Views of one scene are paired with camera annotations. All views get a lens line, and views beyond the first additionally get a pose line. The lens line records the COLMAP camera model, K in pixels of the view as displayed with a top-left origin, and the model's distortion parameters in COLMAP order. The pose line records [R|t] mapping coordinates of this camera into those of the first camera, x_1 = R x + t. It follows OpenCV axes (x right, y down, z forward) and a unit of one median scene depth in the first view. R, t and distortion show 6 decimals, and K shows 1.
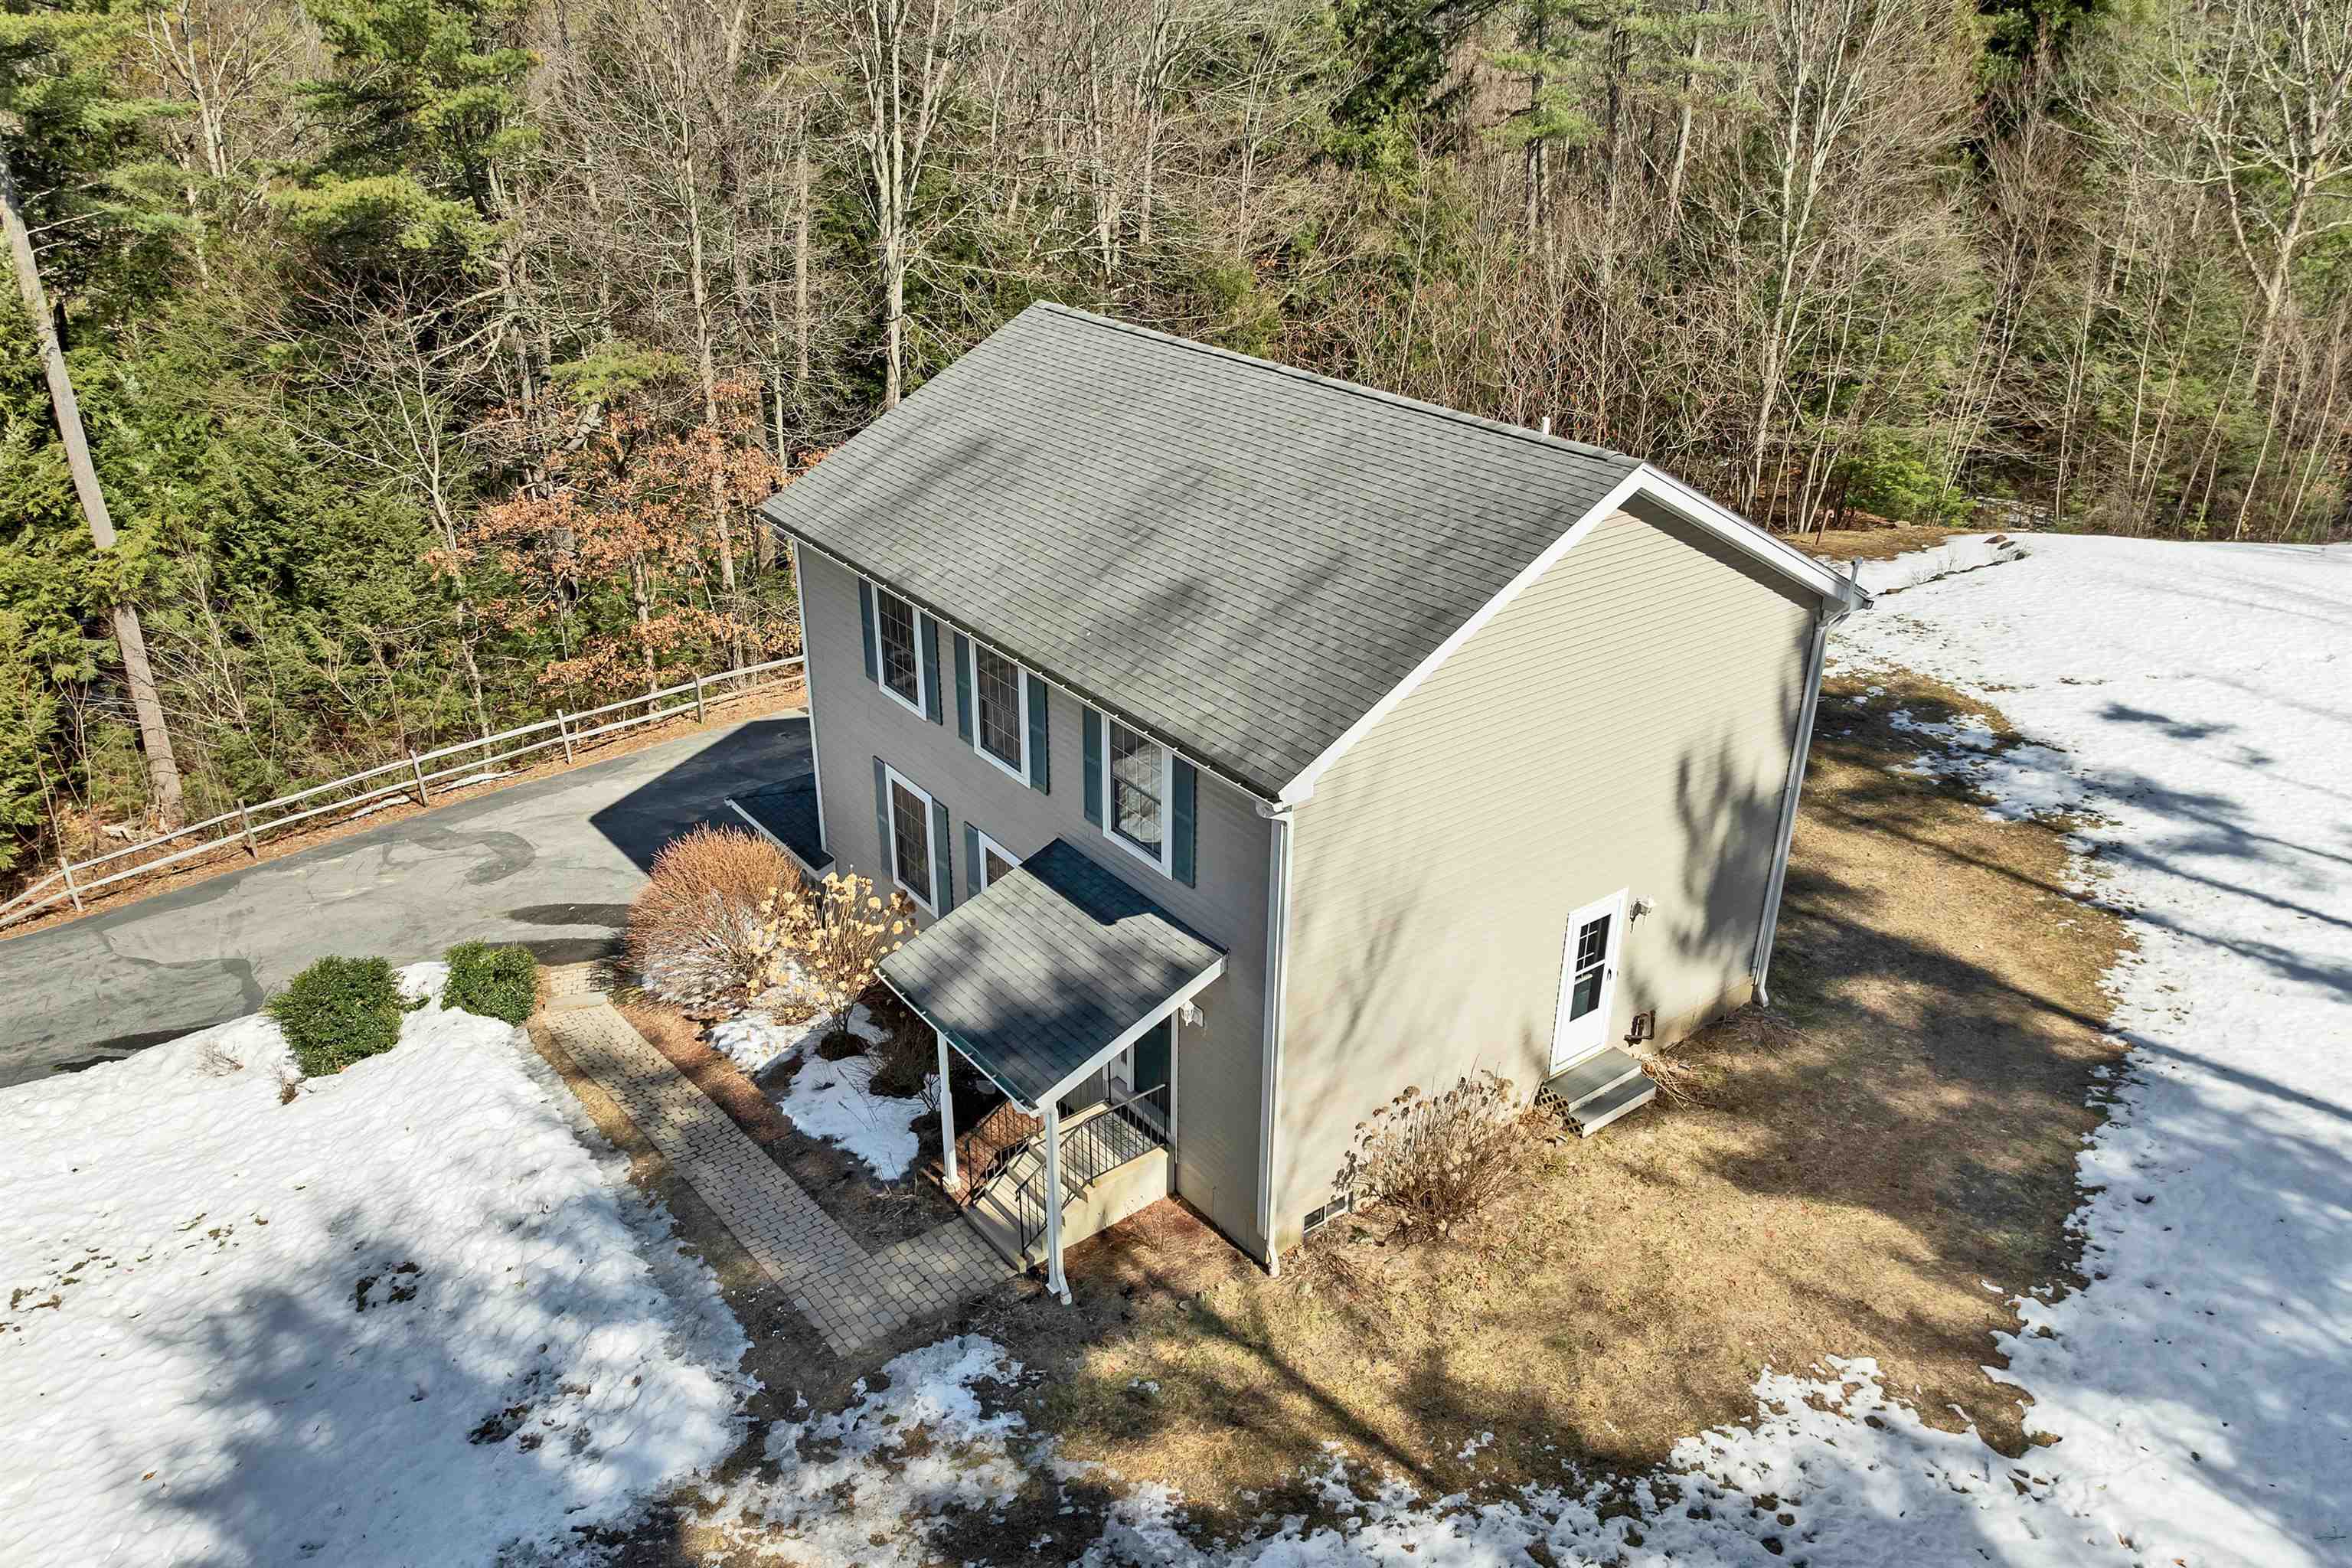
lens RADIAL K [[1703.9, 0, 1197.3], [0, 1703.9, 793.8], [0, 0, 1]] dist [-0.040281, 0.003519]
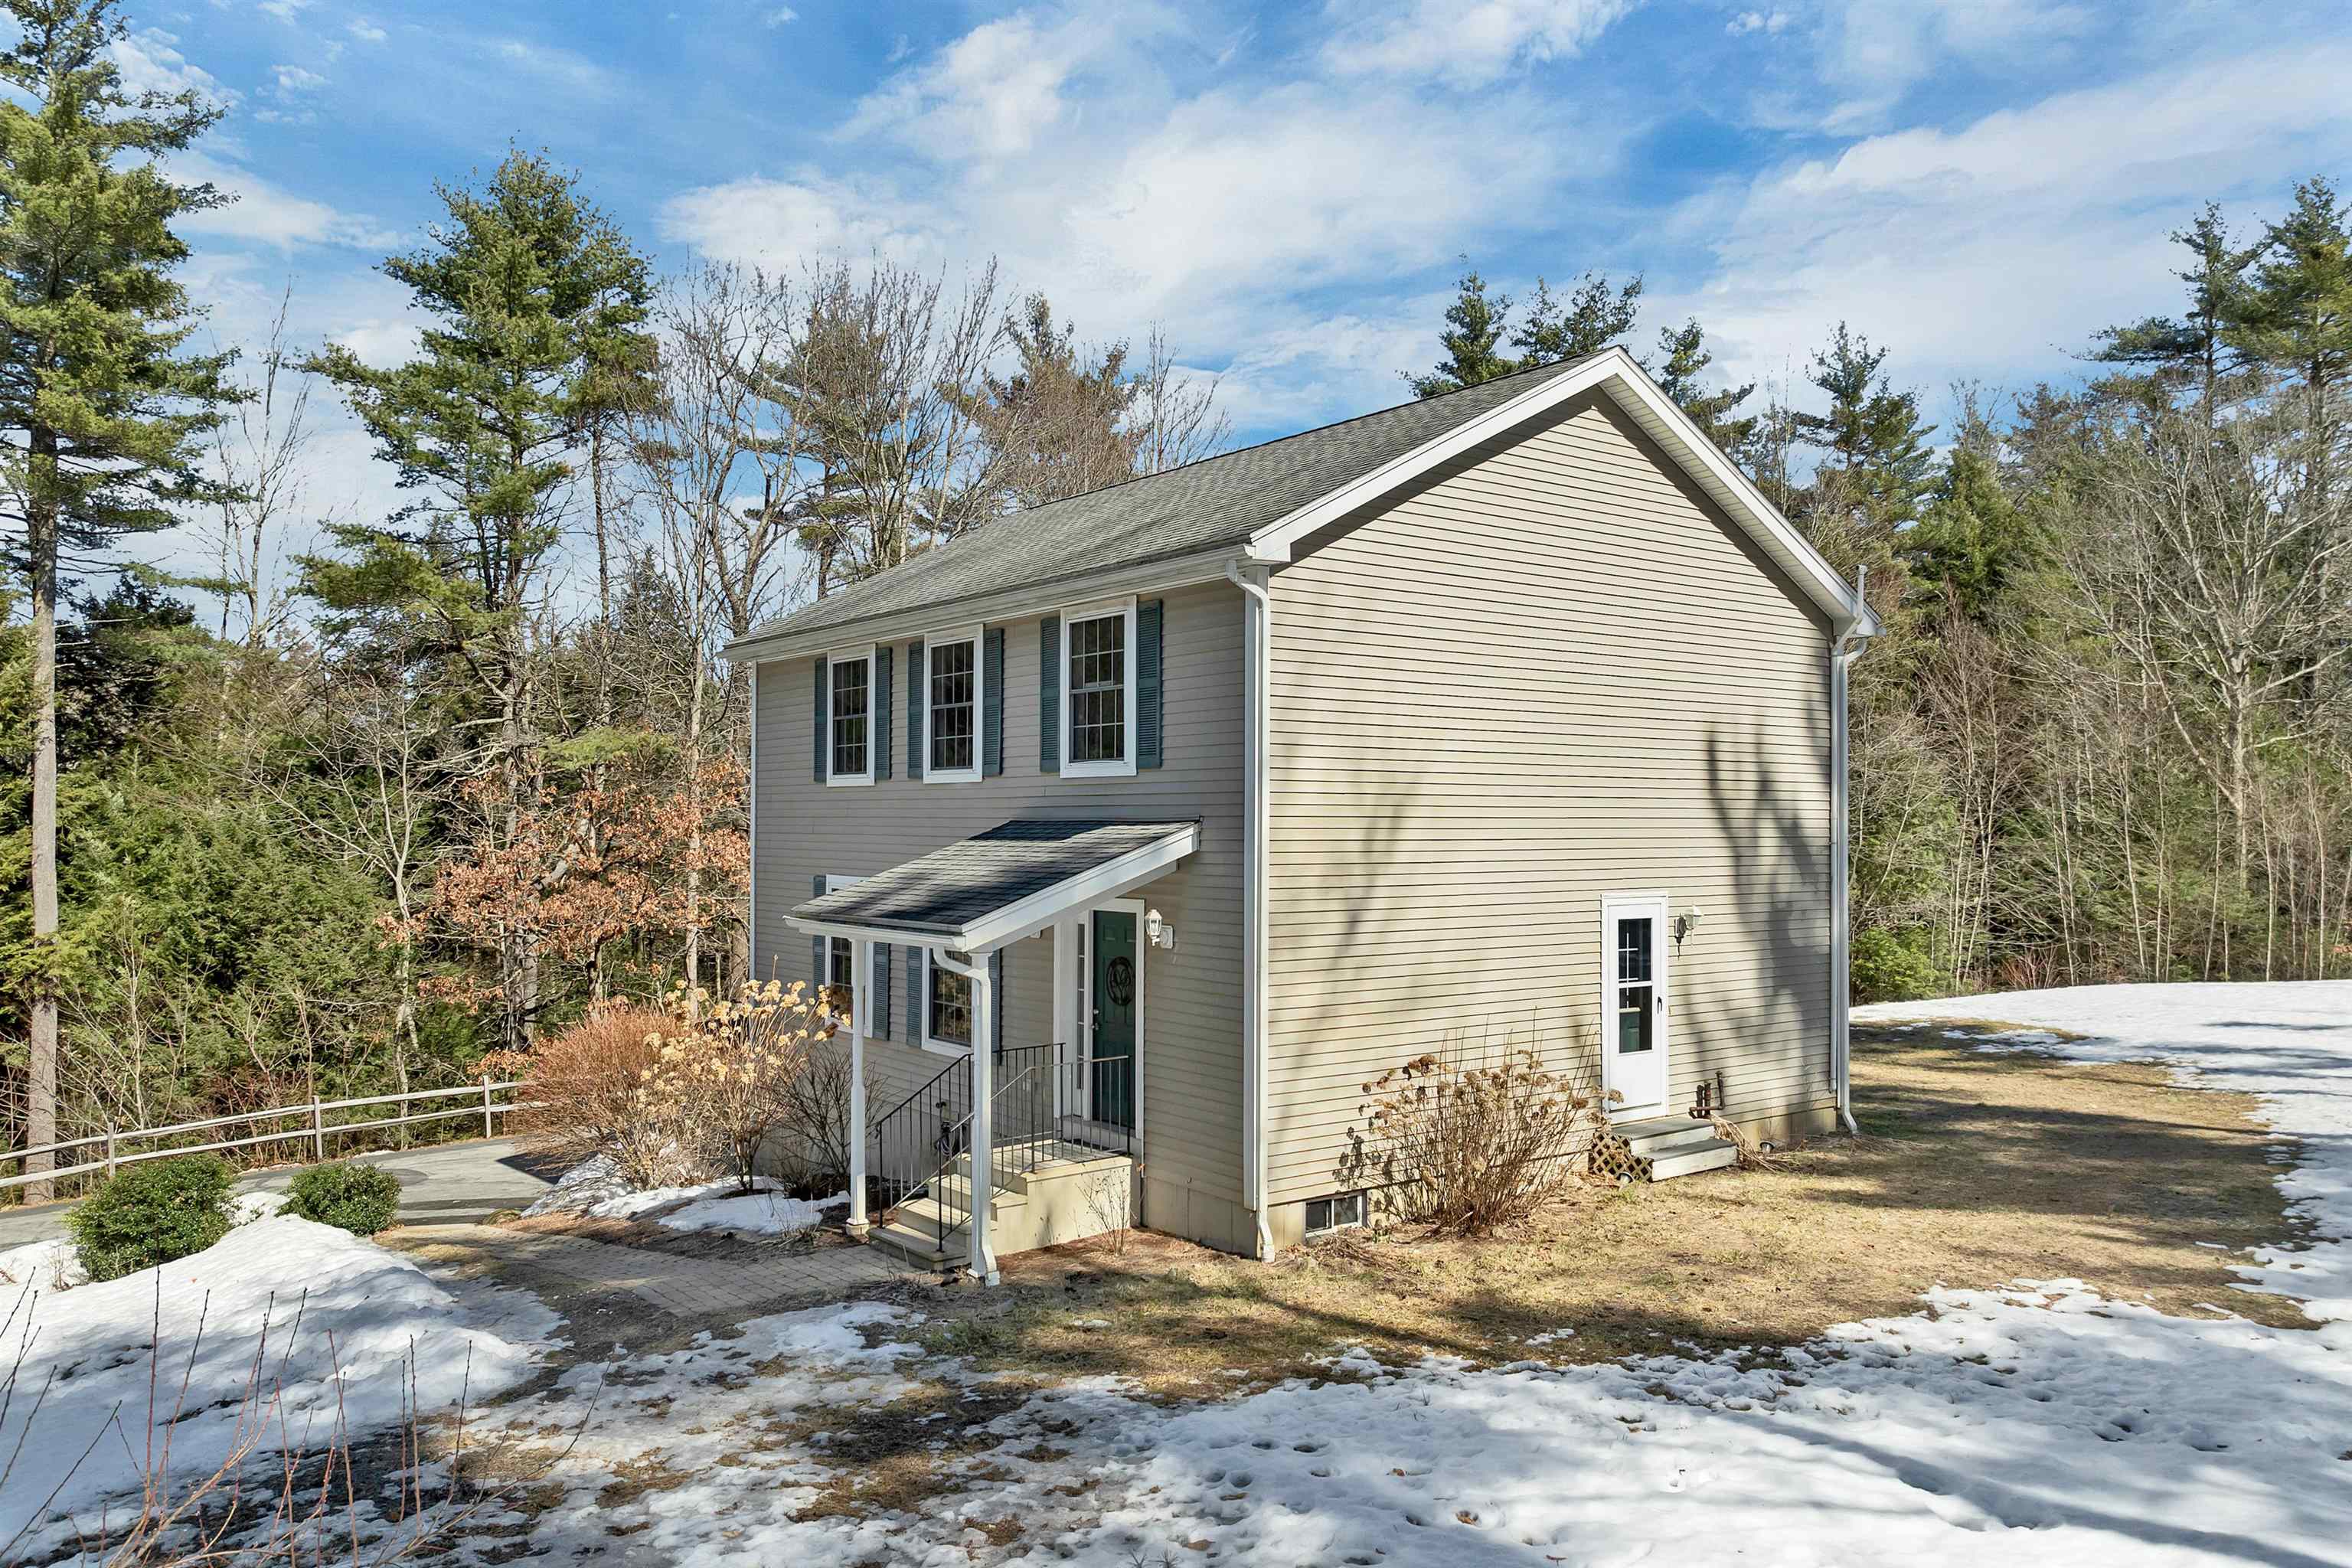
lens RADIAL K [[1703.9, 0, 1197.3], [0, 1703.9, 793.8], [0, 0, 1]] dist [-0.040281, 0.003519]
pose [[0.999945, -0.010443, 0.000846, 0.015071], [0.009679, 0.889826, -0.456197, 0.441361], [0.004011, 0.456180, 0.889879, 0.225616]]
